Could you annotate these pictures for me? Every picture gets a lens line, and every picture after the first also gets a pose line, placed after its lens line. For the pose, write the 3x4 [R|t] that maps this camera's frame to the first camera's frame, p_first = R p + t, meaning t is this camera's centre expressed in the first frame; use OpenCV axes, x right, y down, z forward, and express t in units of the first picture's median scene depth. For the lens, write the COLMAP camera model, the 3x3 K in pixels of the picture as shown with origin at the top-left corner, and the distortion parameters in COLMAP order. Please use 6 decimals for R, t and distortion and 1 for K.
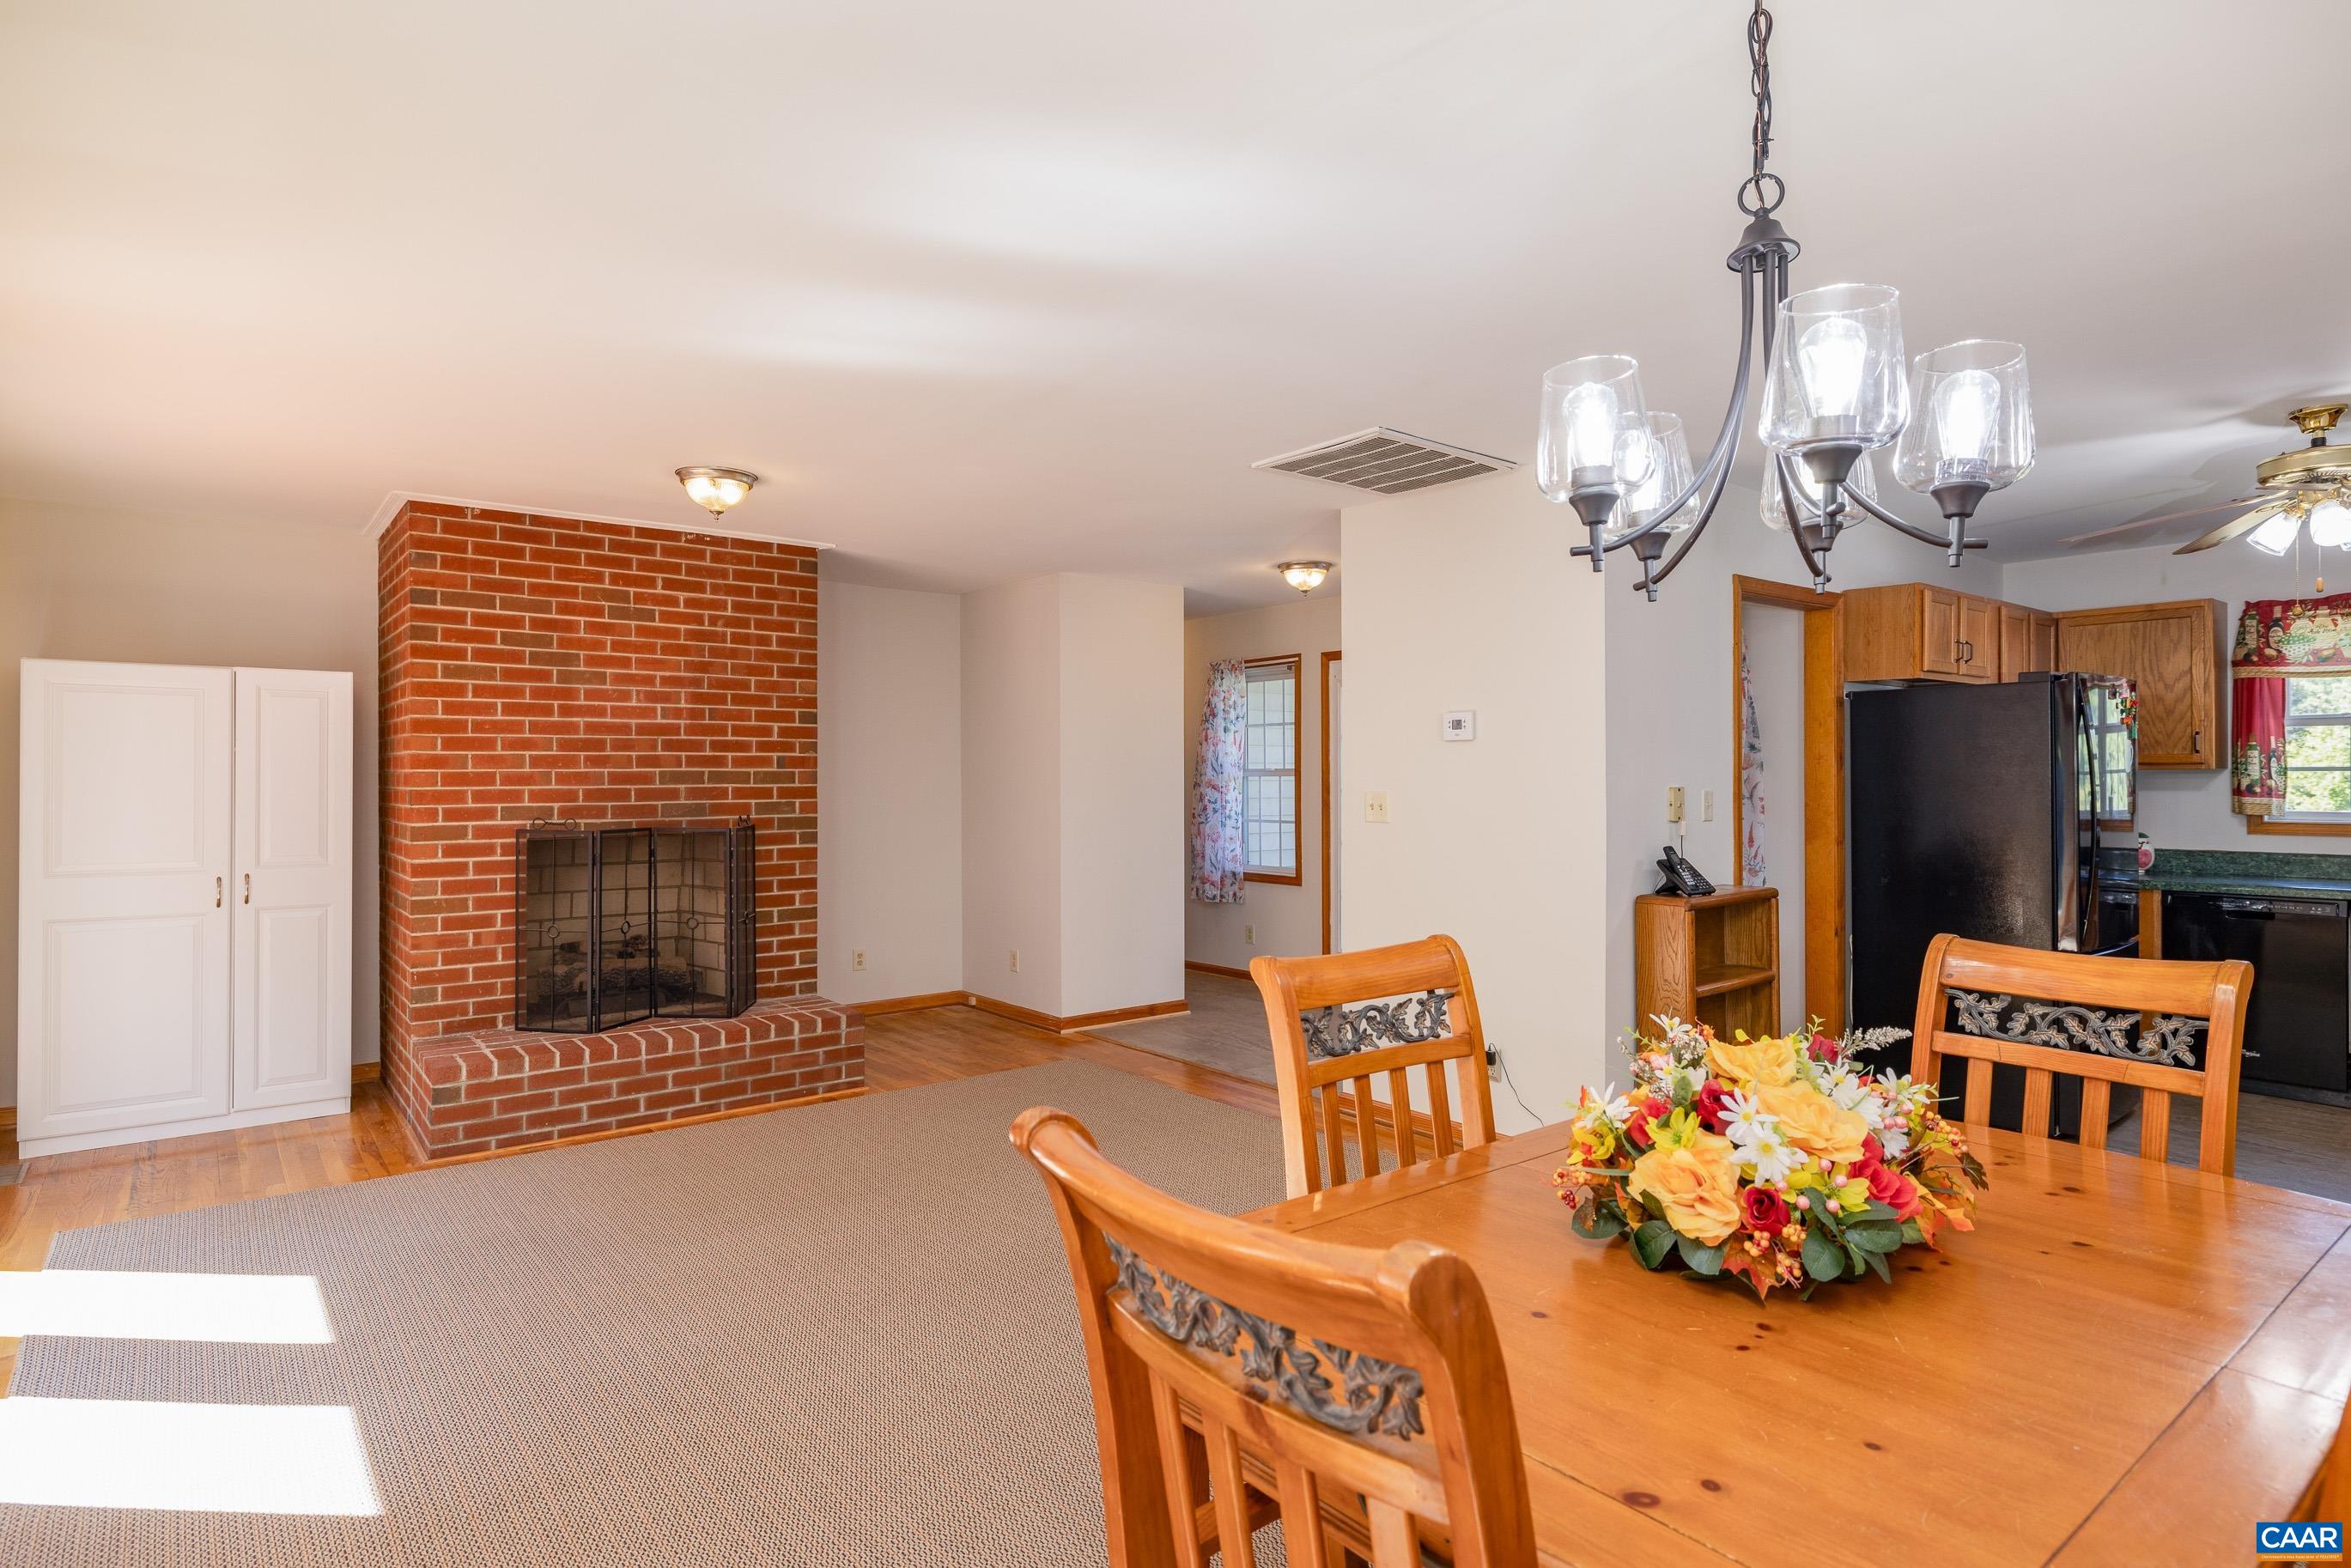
lens RADIAL K [[1240.0, 0, 1178.9], [0, 1240.0, 775.8], [0, 0, 1]] dist [-0.000503, -0.000010]
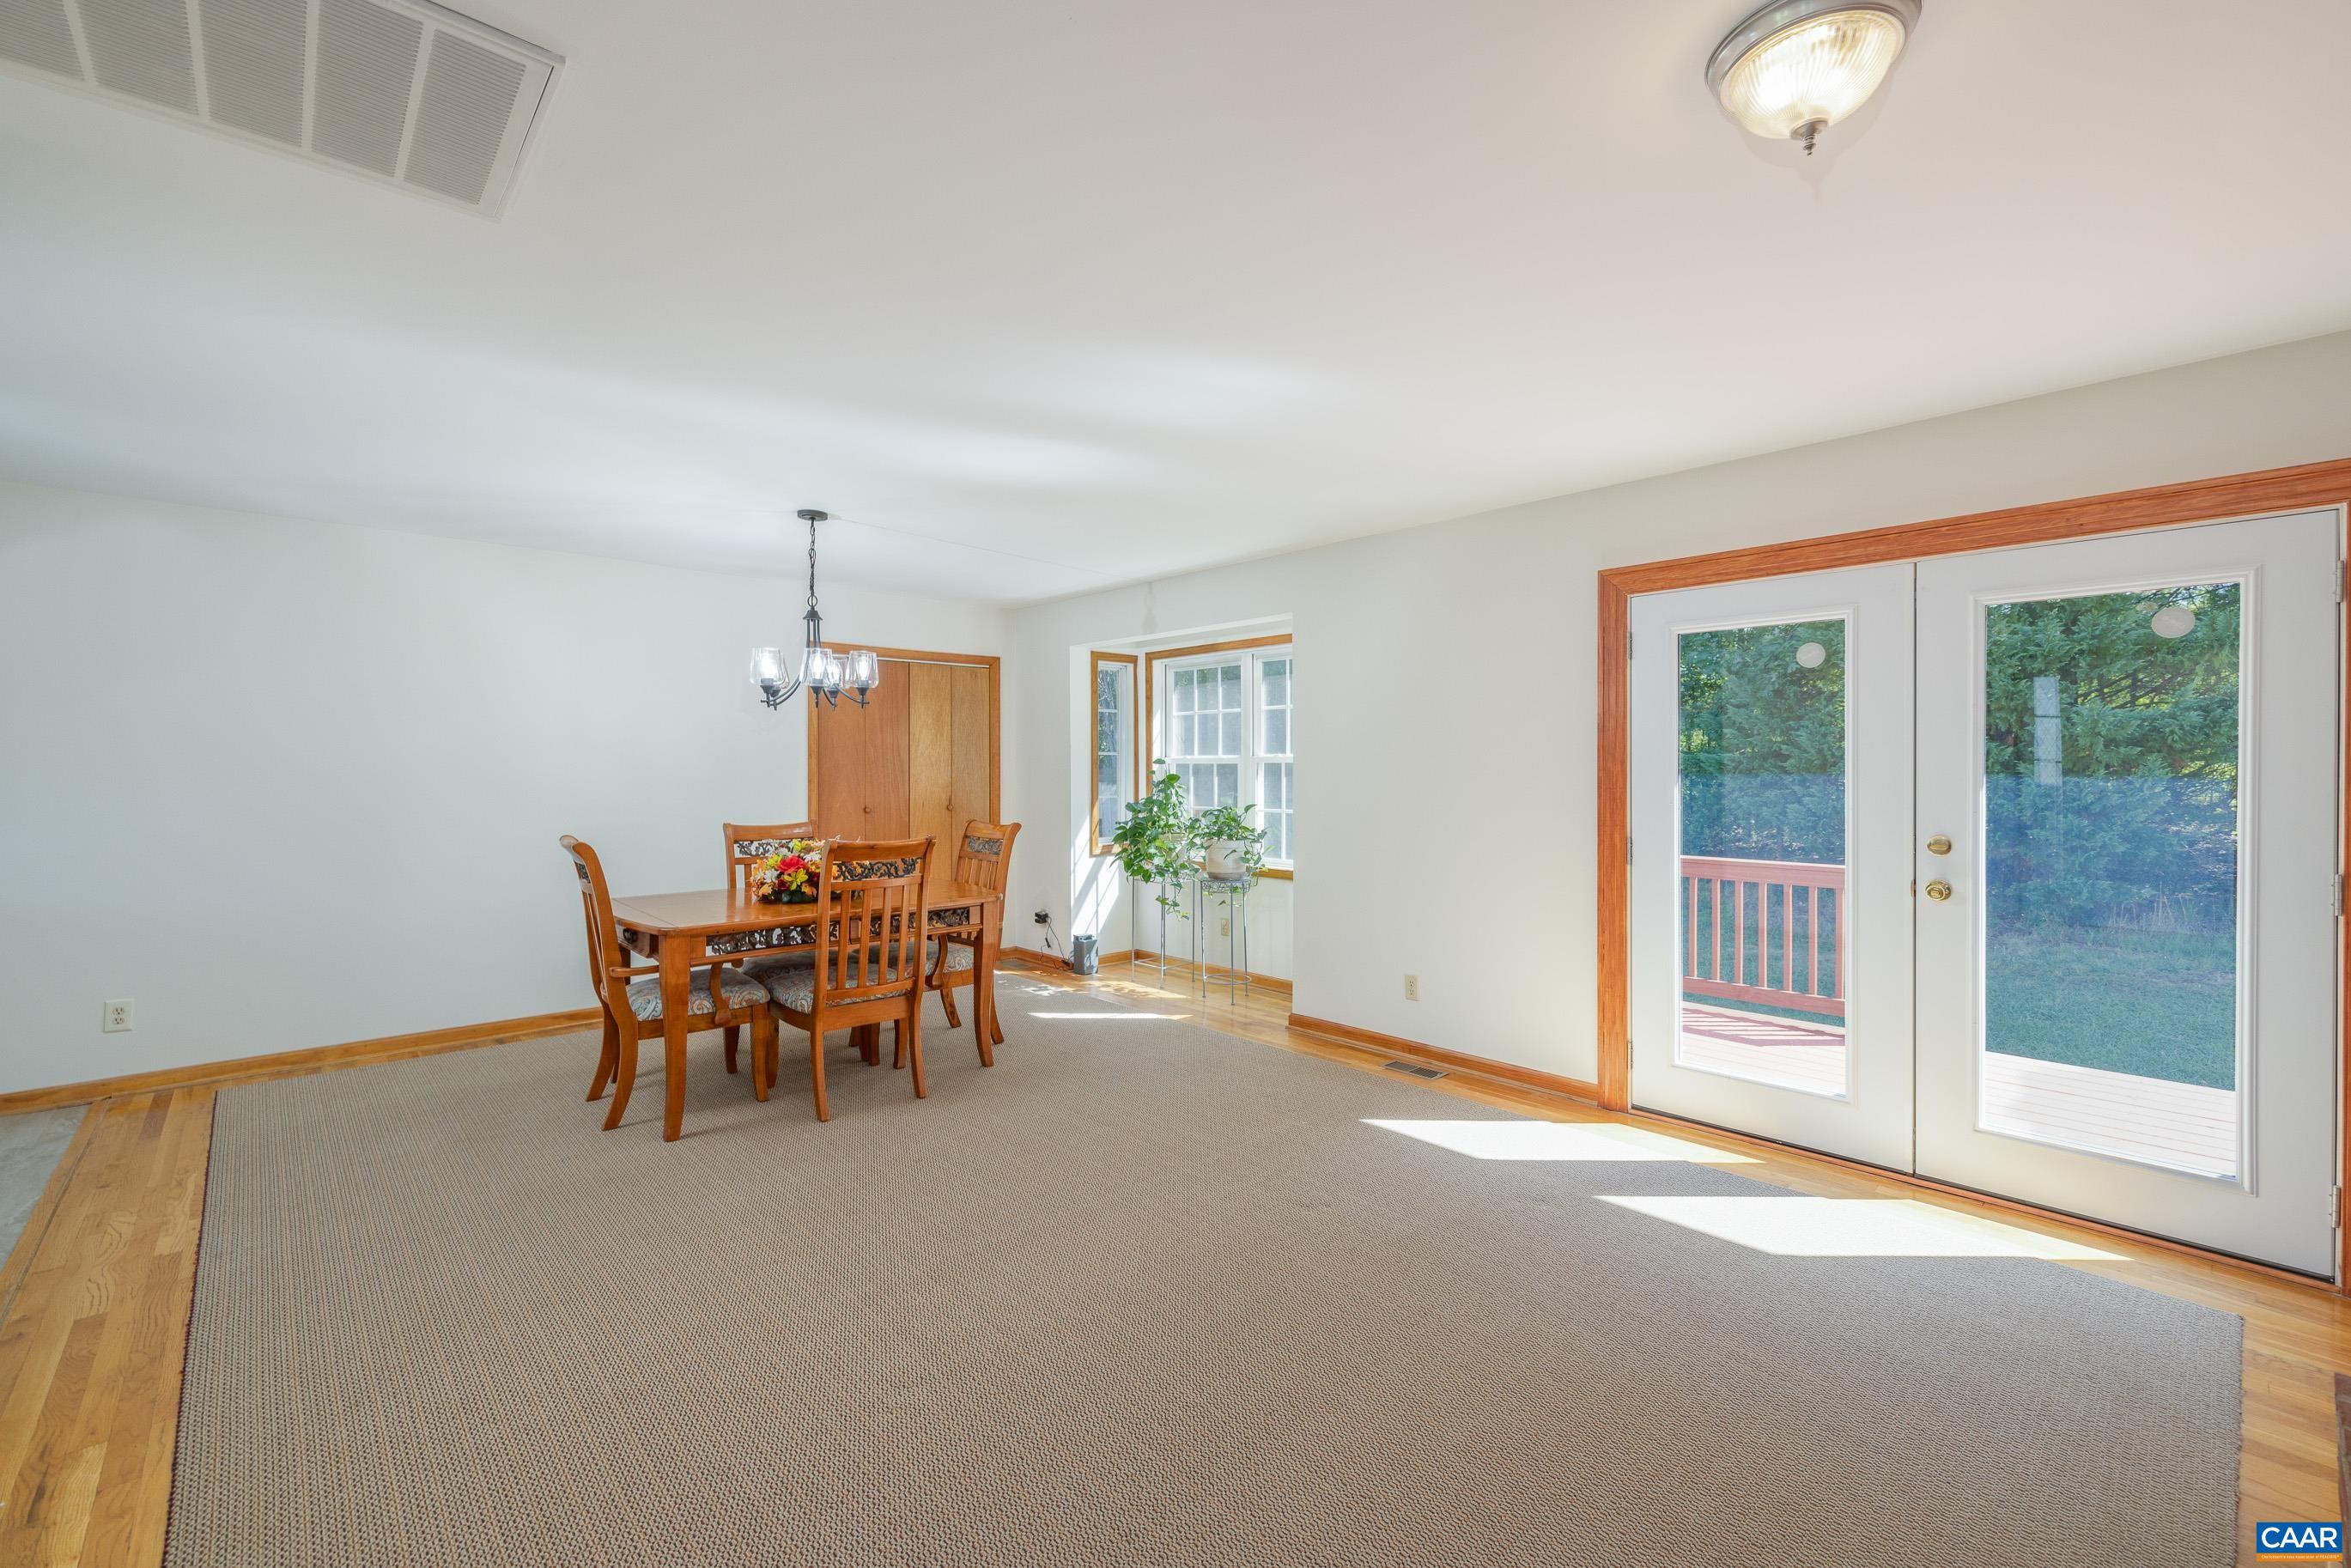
lens RADIAL K [[985.9, 0, 1173.8], [0, 985.9, 775.7], [0, 0, 1]] dist [0.003612, -0.004963]
pose [[-0.998273, 0.003271, -0.058656, -0.110376], [0.002895, 0.999975, 0.006493, 0.004187], [0.058676, 0.006312, -0.998257, 1.095735]]
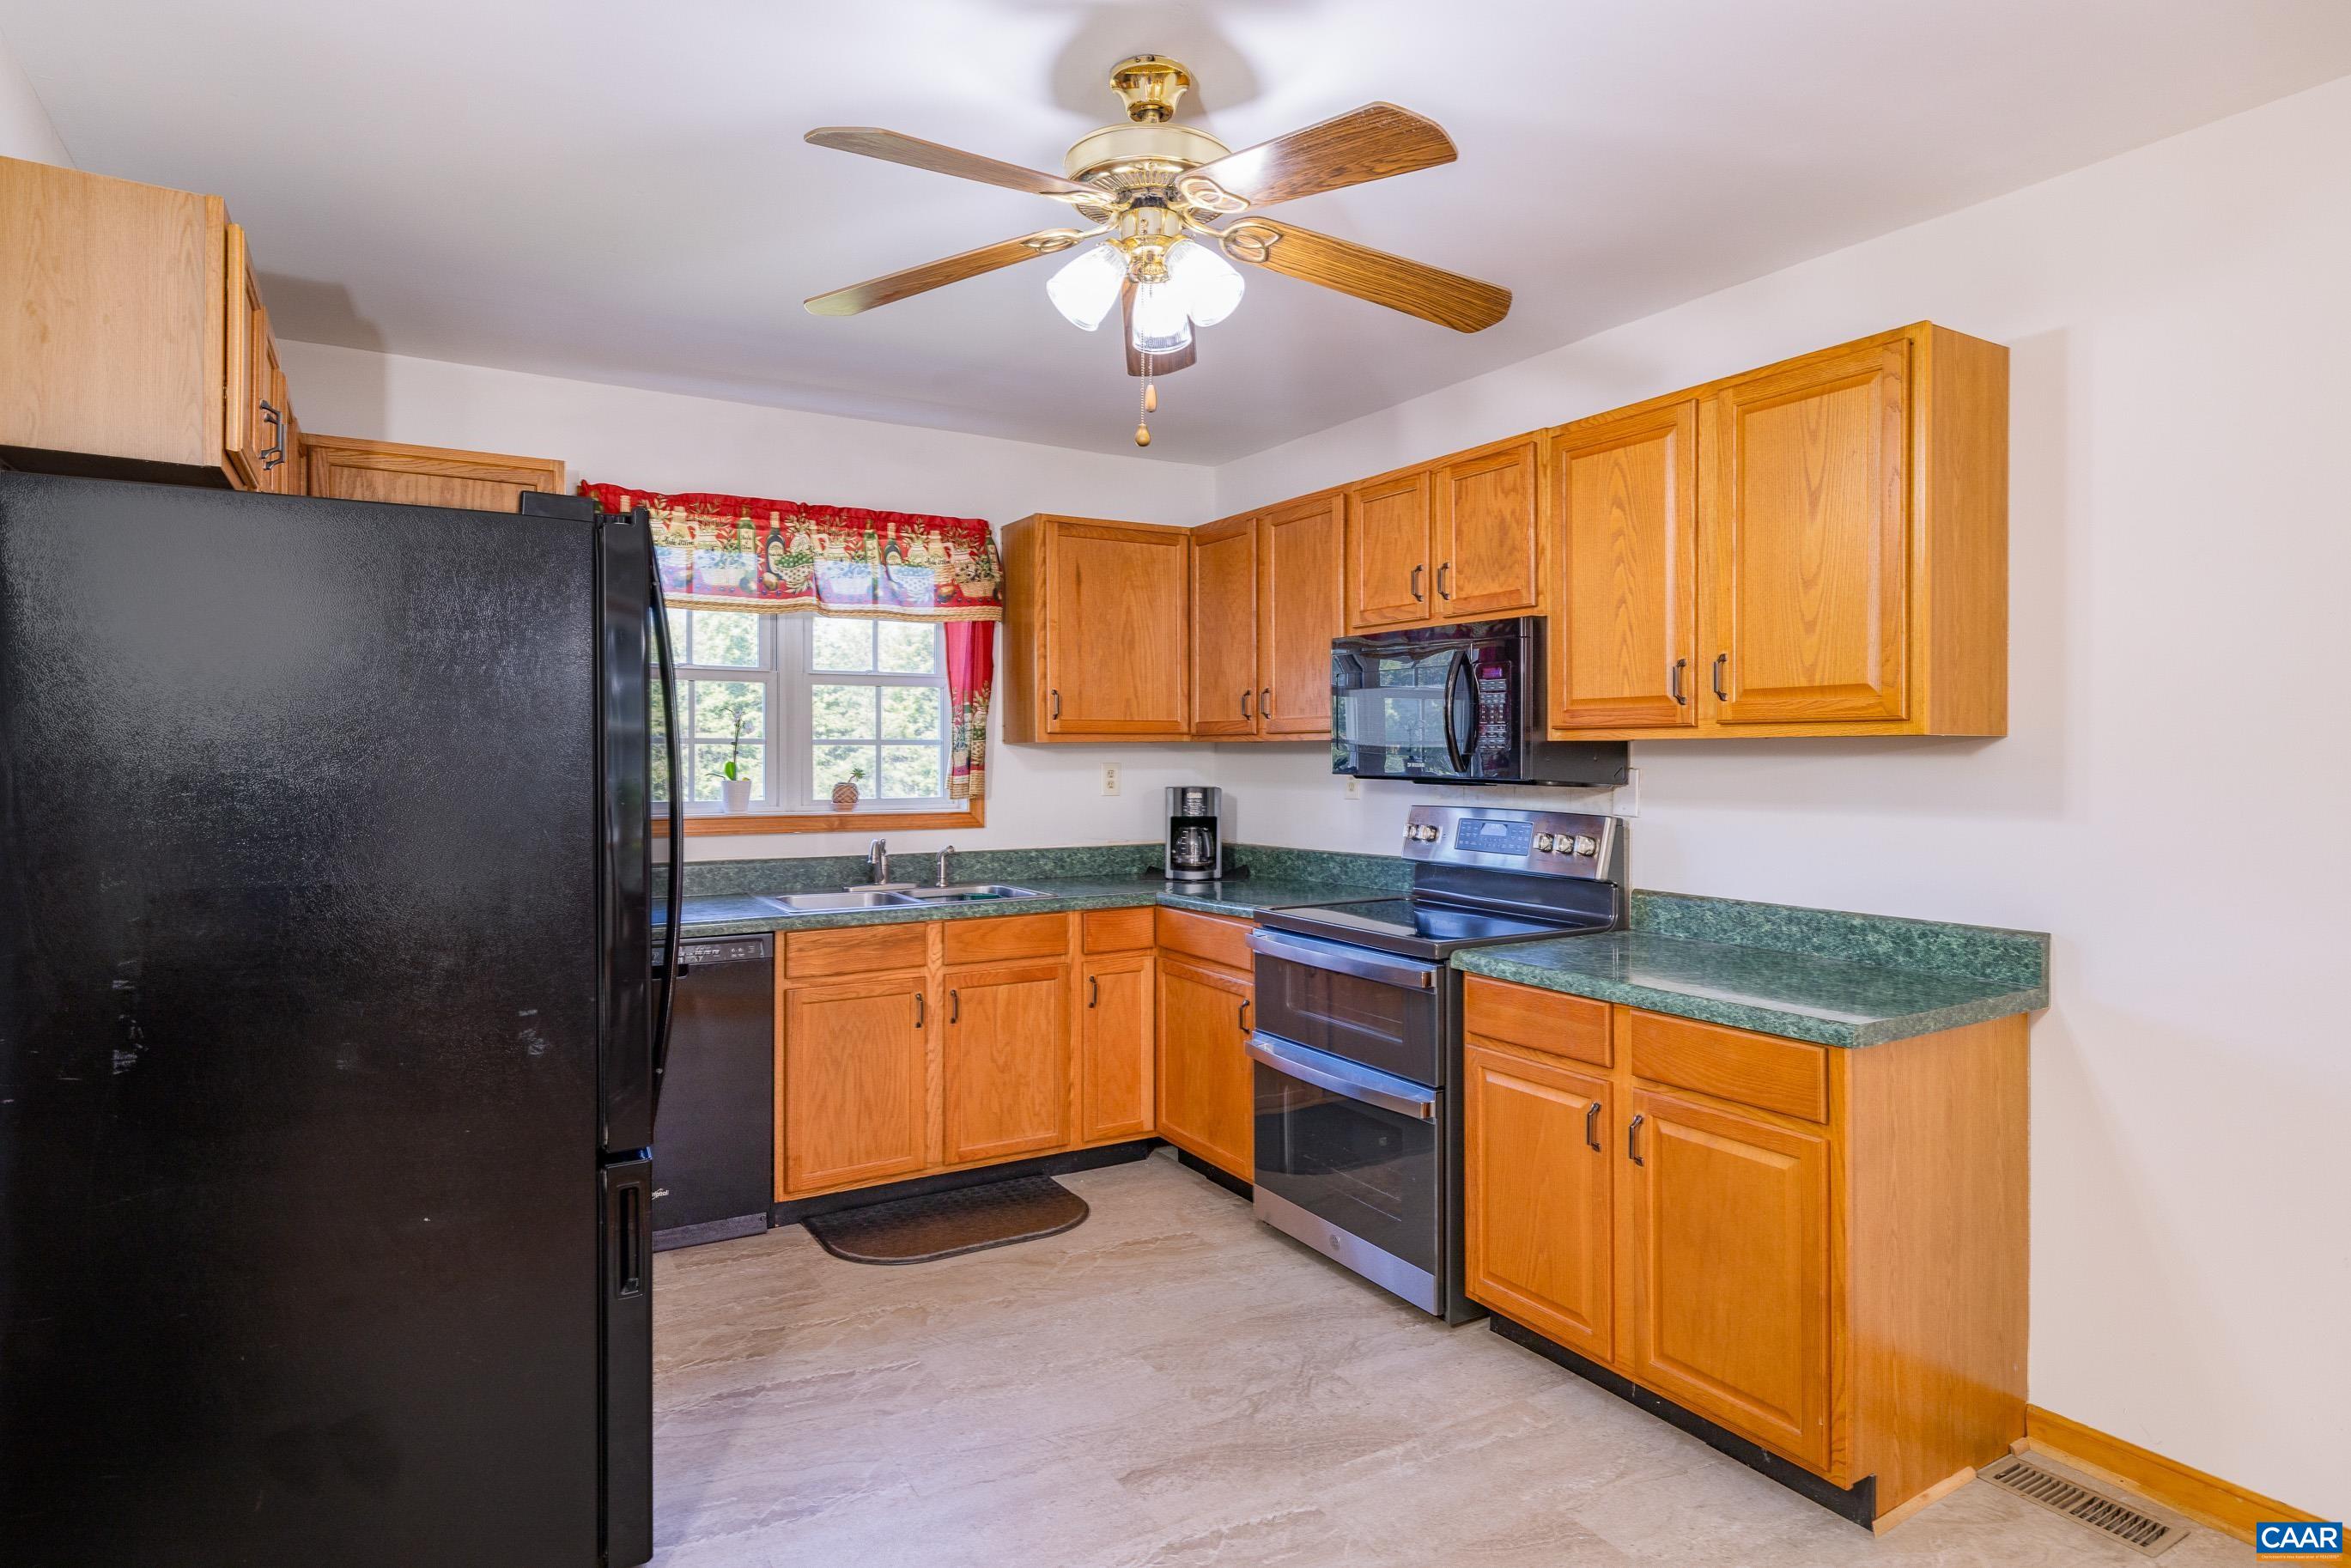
lens RADIAL K [[1289.7, 0, 1181.8], [0, 1289.7, 755.7], [0, 0, 1]] dist [0.001110, 0.000485]
pose [[0.137136, 0.001479, 0.990551, 0.248196], [-0.003676, 0.999993, -0.000985, 0.002792], [-0.990545, -0.003506, 0.137140, 0.627208]]
